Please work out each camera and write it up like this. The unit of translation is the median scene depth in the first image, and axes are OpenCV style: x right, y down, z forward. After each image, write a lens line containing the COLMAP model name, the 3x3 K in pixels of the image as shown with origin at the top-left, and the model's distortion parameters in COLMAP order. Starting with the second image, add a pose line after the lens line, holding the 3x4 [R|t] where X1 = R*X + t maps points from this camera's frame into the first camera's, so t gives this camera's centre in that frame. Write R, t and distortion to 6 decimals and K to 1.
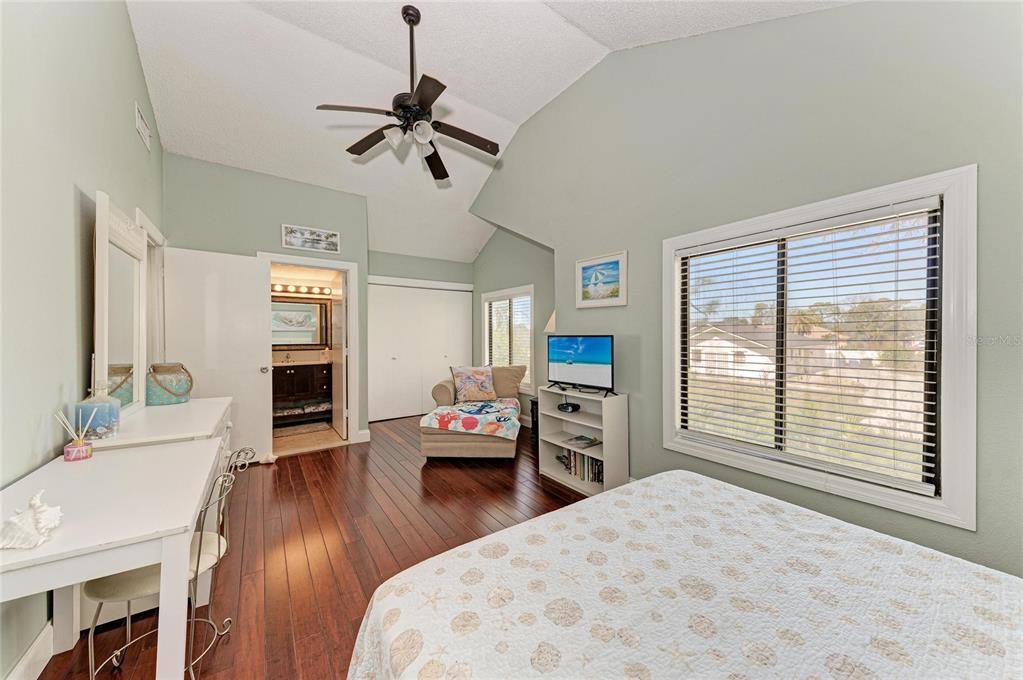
lens RADIAL K [[347.0, 0, 506.7], [0, 347.0, 337.9], [0, 0, 1]] dist [0.016958, -0.003228]
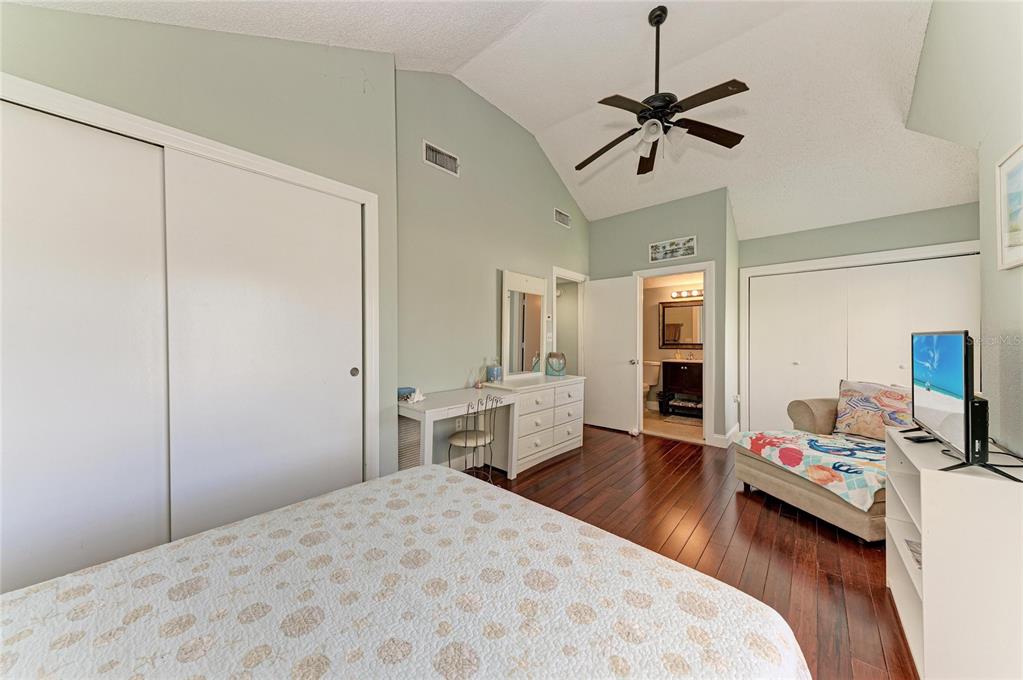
lens RADIAL K [[347.0, 0, 518.0], [0, 347.0, 337.5], [0, 0, 1]] dist [0.016958, -0.003228]
pose [[0.240136, -0.001672, -0.970738, 0.462155], [-0.001260, 0.999997, -0.002034, 0.002369], [0.970738, 0.001711, 0.240133, 0.284685]]
